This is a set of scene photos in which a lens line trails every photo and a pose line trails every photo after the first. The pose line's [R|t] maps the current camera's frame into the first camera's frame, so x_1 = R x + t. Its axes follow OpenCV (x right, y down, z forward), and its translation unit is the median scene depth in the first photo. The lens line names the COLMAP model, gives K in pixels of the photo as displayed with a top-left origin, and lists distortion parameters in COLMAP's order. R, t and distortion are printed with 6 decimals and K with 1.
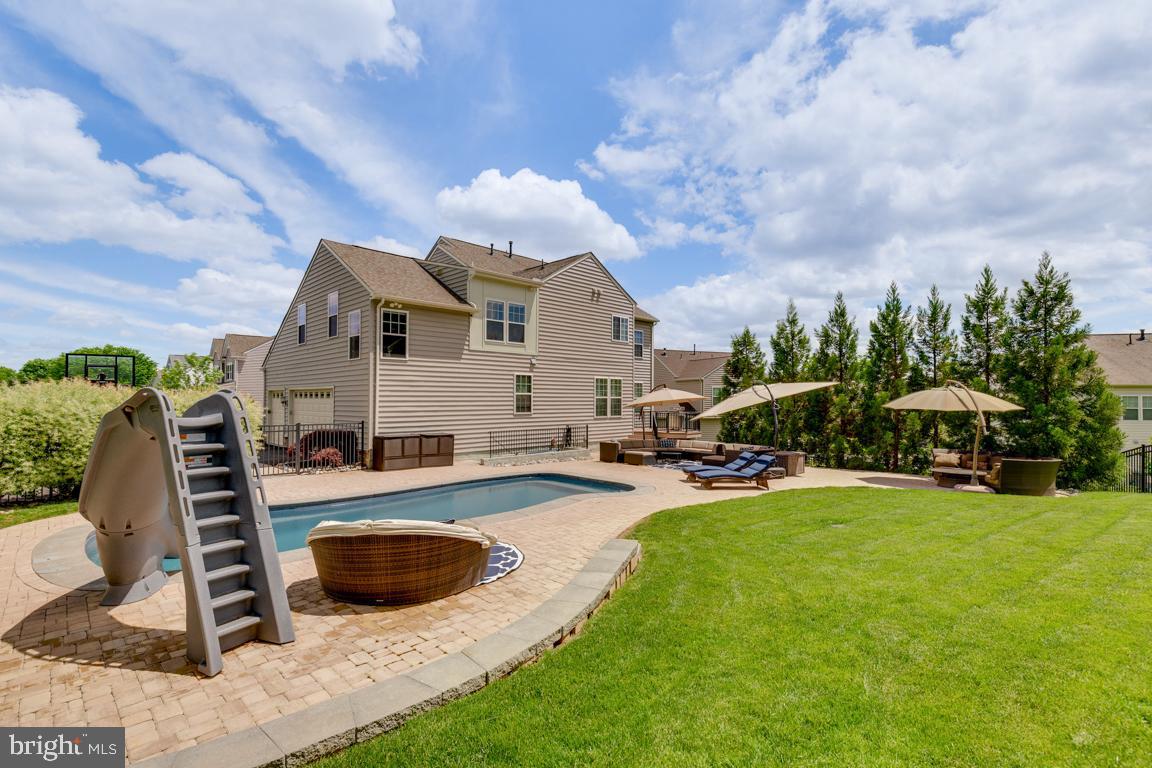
lens RADIAL K [[512.0, 0, 570.2], [0, 512.0, 387.9], [0, 0, 1]] dist [0.001478, 0.000158]
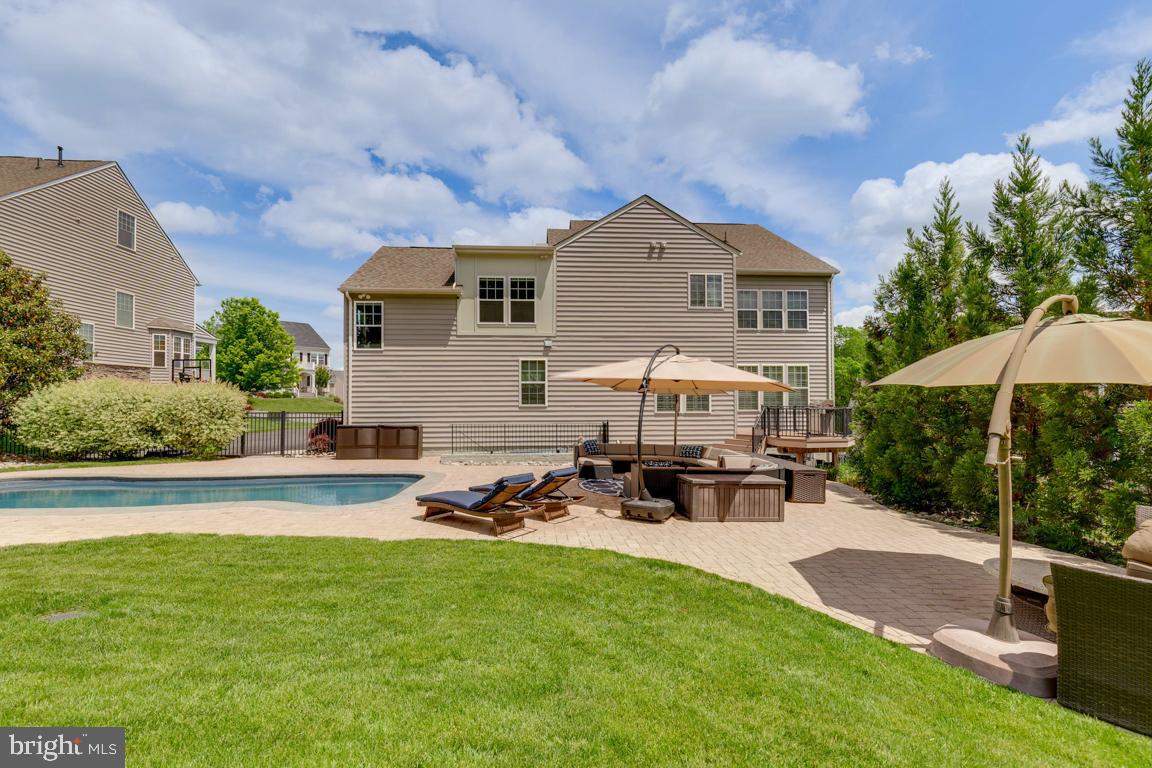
lens RADIAL K [[512.0, 0, 570.2], [0, 512.0, 387.9], [0, 0, 1]] dist [0.001478, 0.000158]
pose [[0.769759, -0.017959, -0.638082, 0.512789], [0.020171, 0.999789, -0.003806, 0.025793], [0.638016, -0.009941, 0.769959, 0.399851]]
